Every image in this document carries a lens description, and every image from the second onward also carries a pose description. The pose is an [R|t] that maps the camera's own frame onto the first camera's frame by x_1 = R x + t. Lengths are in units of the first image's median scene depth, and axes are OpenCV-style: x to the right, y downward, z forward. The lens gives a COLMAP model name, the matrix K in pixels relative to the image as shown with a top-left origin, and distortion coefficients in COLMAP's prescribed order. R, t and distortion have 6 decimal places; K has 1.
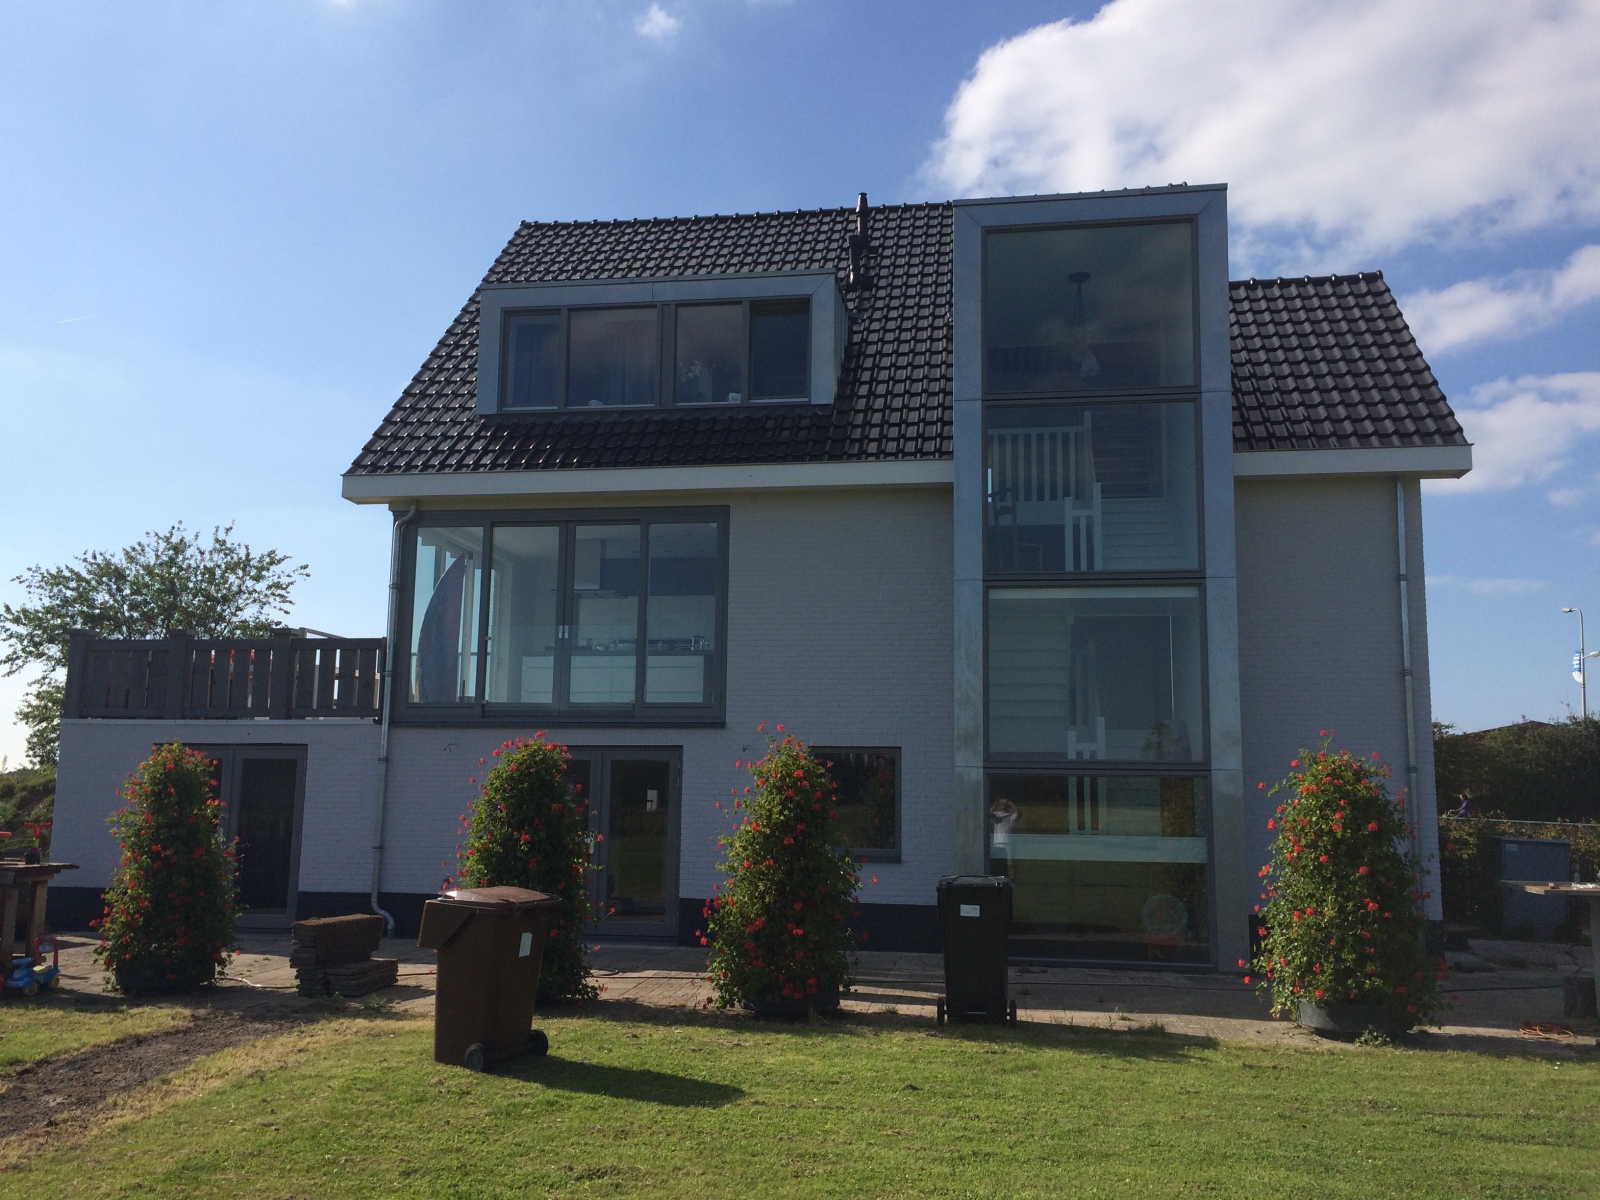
lens RADIAL K [[1363.8, 0, 804.0], [0, 1363.8, 608.9], [0, 0, 1]] dist [0.044214, -0.007622]
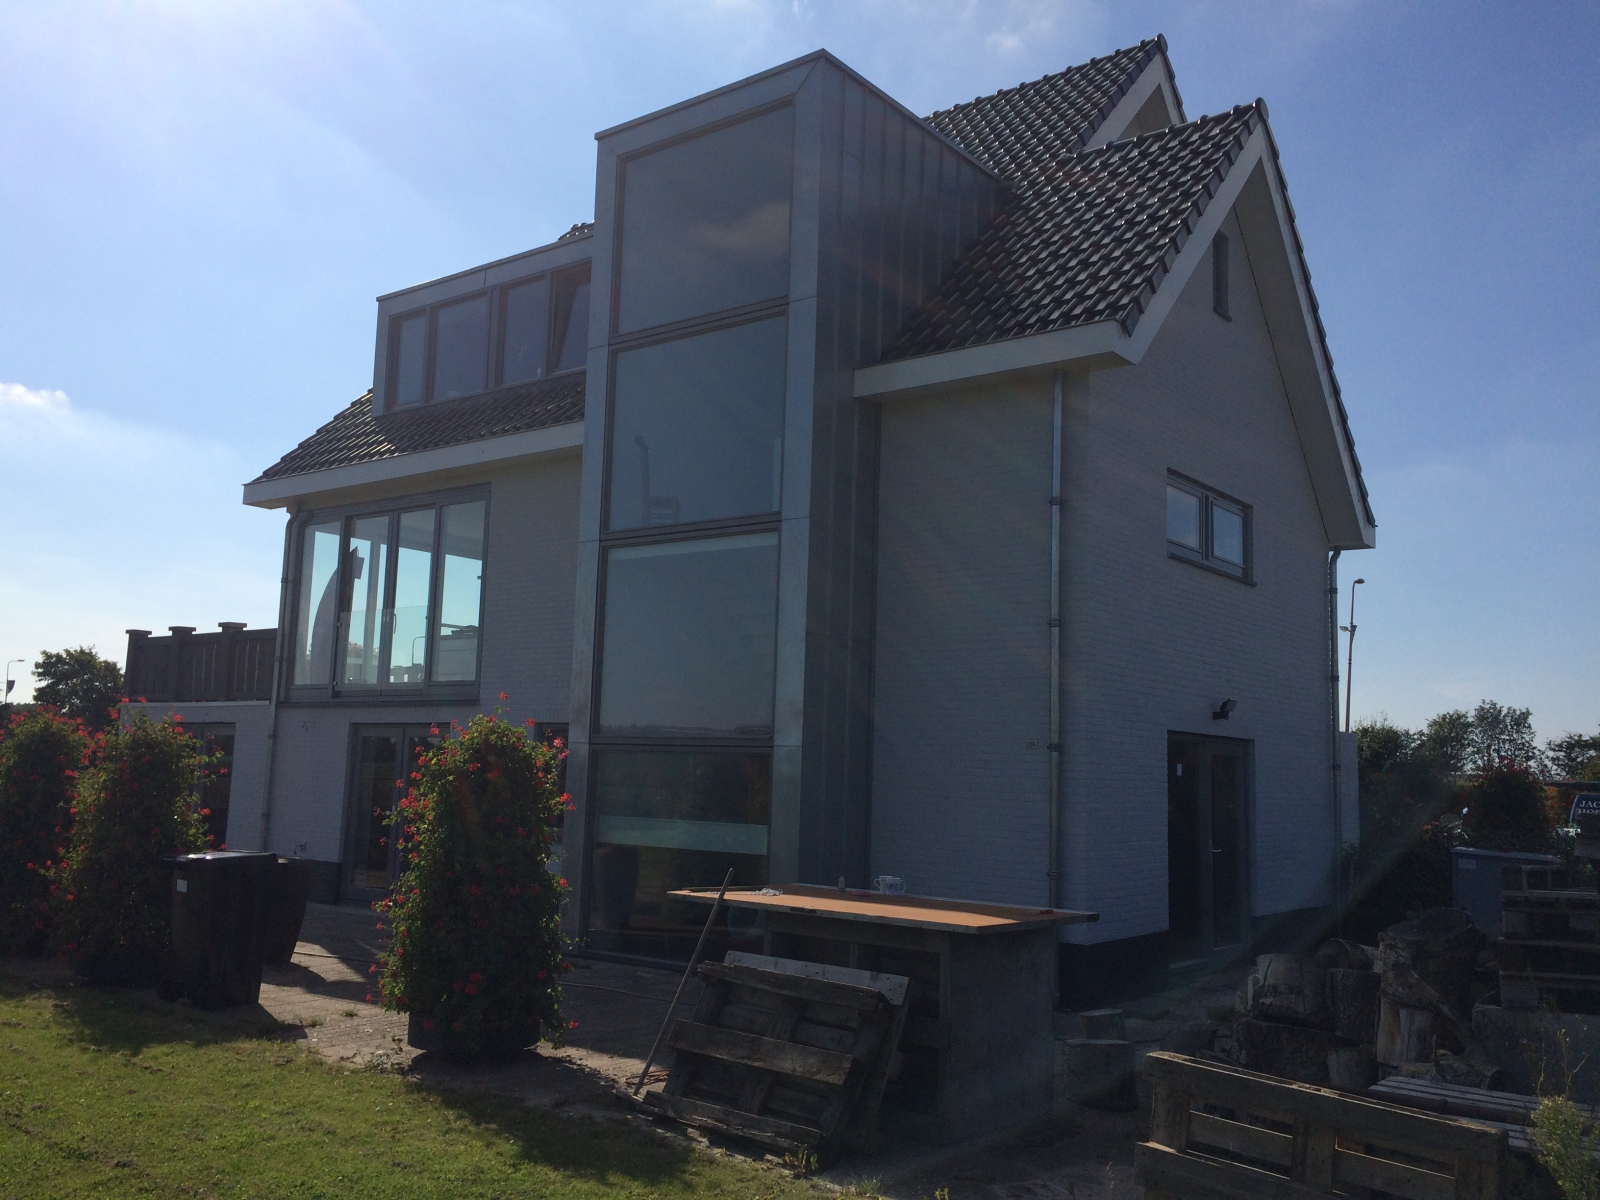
lens RADIAL K [[1363.8, 0, 801.7], [0, 1363.8, 590.2], [0, 0, 1]] dist [0.044214, -0.007622]
pose [[0.880822, -0.048130, -0.470995, 0.653234], [0.045435, 0.998821, -0.017098, 0.033111], [0.471263, -0.006339, 0.881970, 0.240918]]
